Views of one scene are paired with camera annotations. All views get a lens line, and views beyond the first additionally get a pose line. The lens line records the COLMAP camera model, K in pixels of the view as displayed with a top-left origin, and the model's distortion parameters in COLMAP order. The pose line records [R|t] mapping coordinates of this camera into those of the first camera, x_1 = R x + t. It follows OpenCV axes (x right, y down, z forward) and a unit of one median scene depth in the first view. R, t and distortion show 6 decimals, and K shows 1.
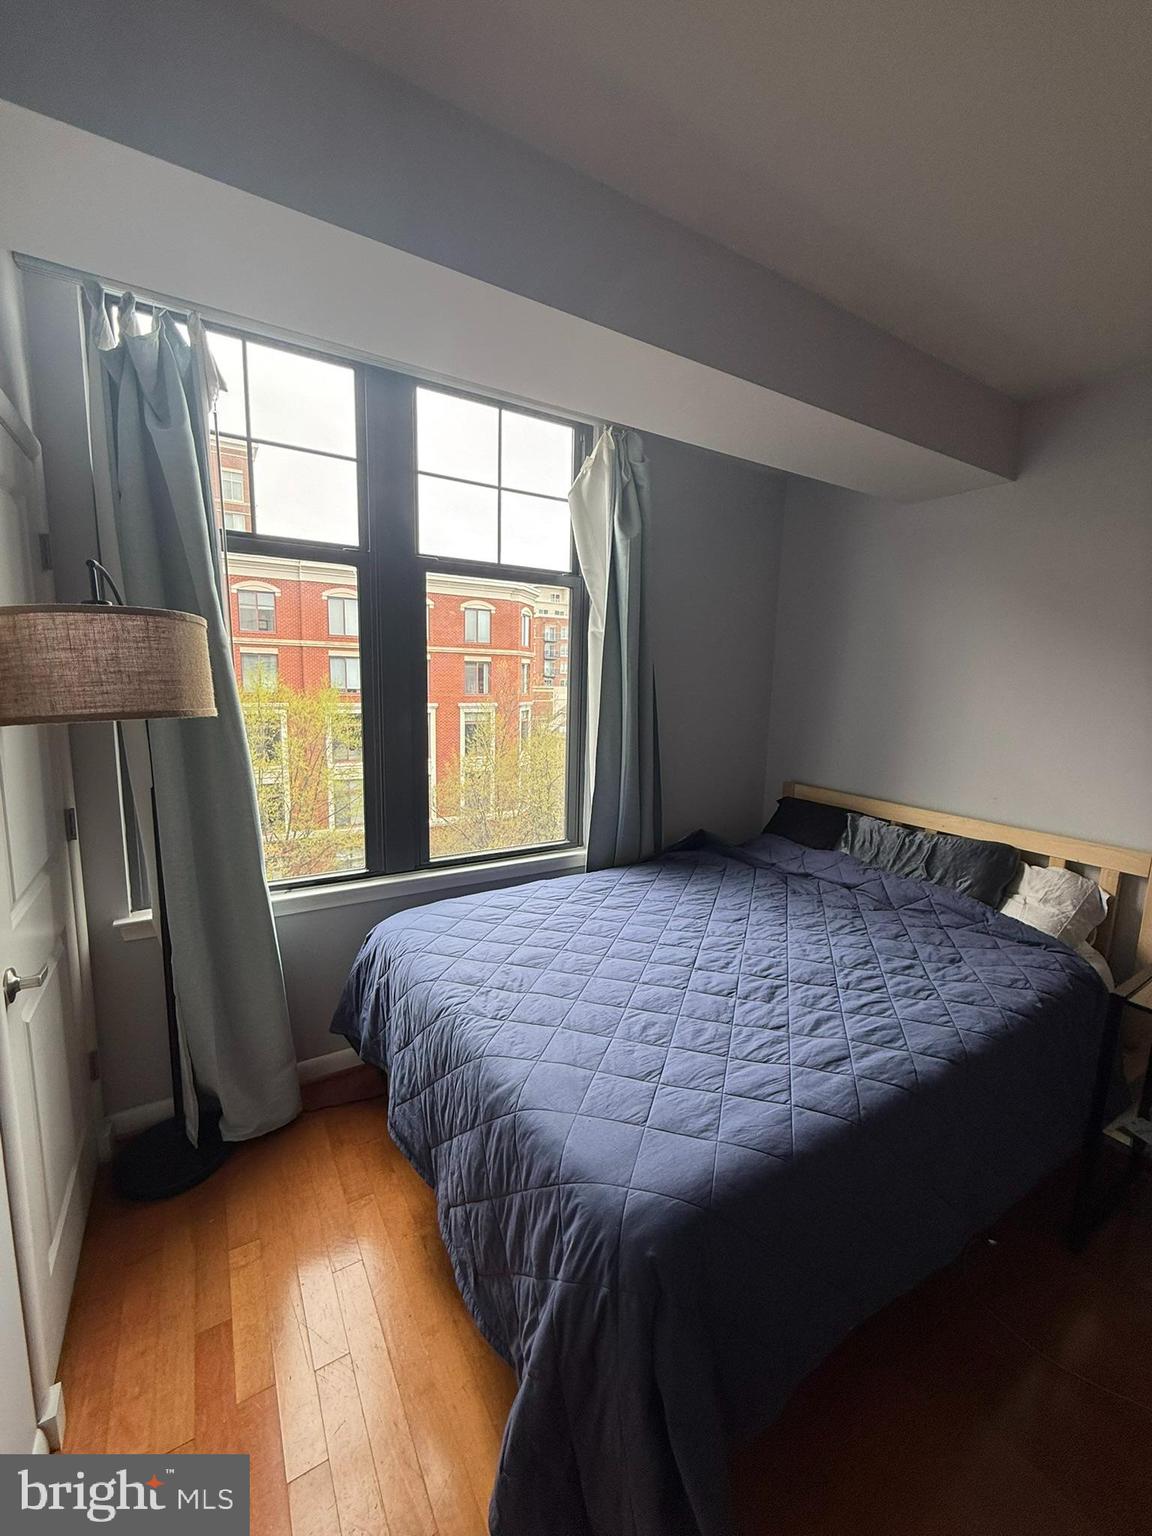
lens RADIAL K [[613.2, 0, 573.6], [0, 613.2, 767.5], [0, 0, 1]] dist [-0.000868, -0.000305]
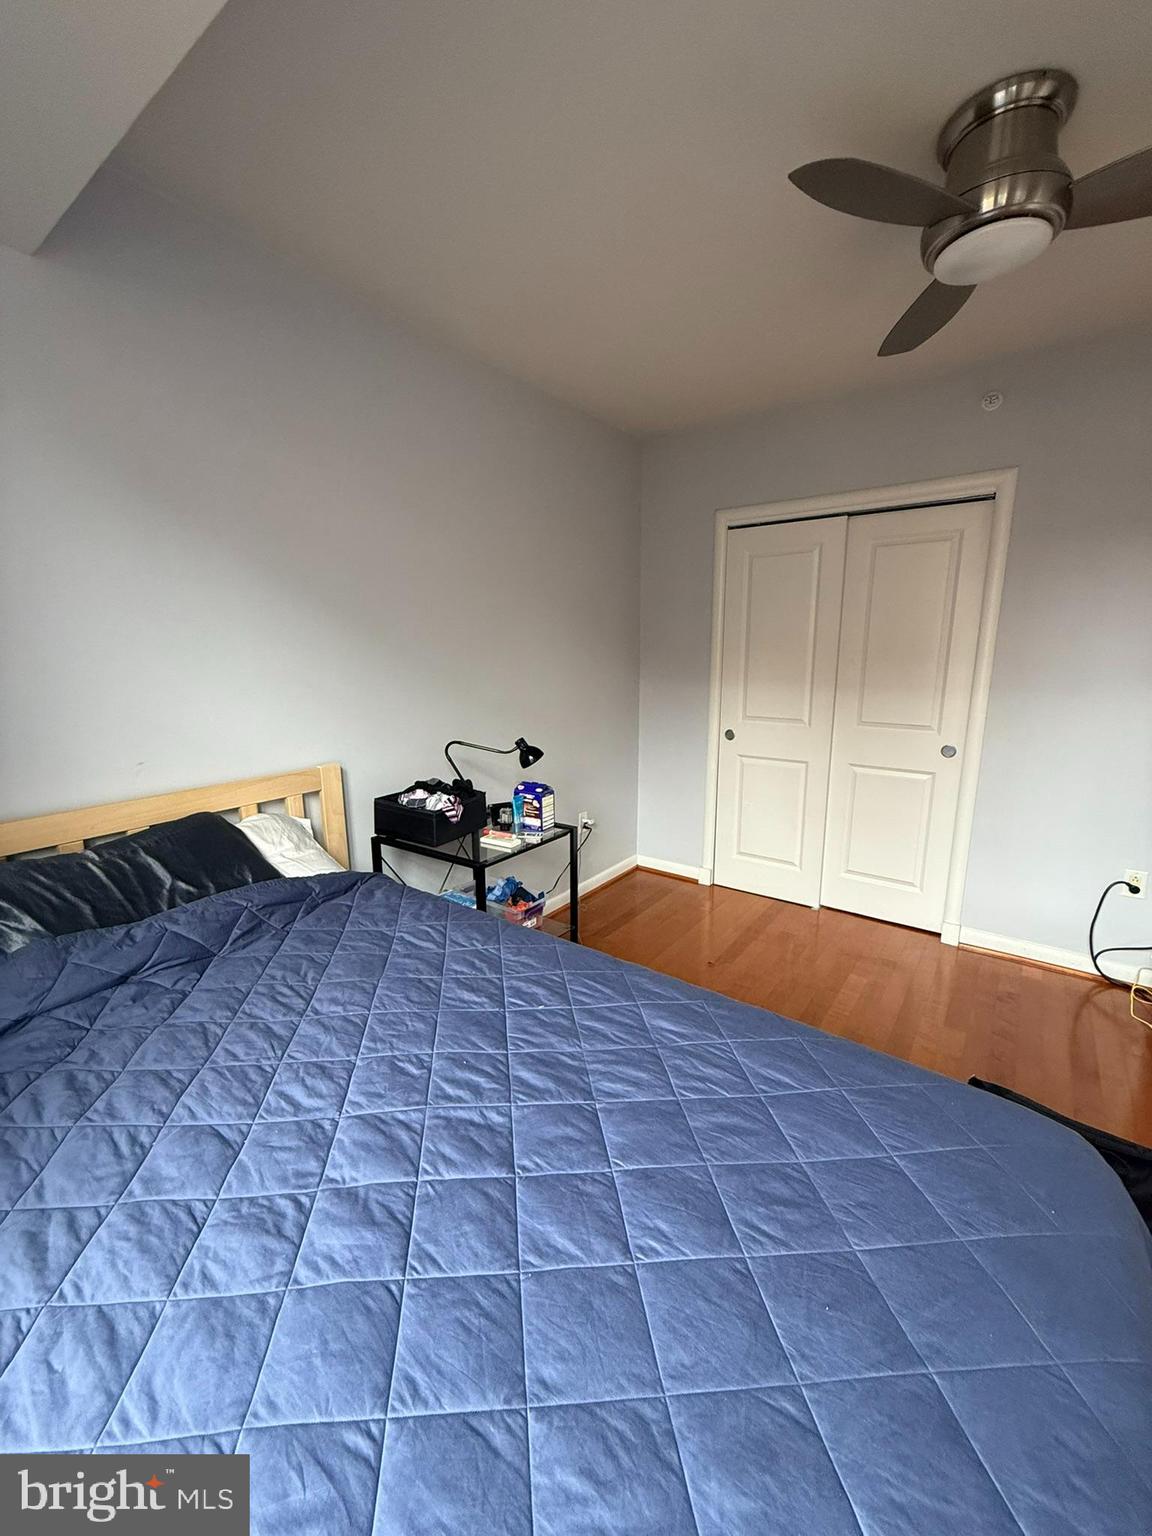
lens RADIAL K [[613.2, 0, 573.6], [0, 613.2, 767.5], [0, 0, 1]] dist [-0.000868, -0.000305]
pose [[-0.376835, -0.214300, 0.901150, -0.156826], [0.138336, 0.948938, 0.283513, -0.087305], [-0.915892, 0.231499, -0.327948, 0.884245]]
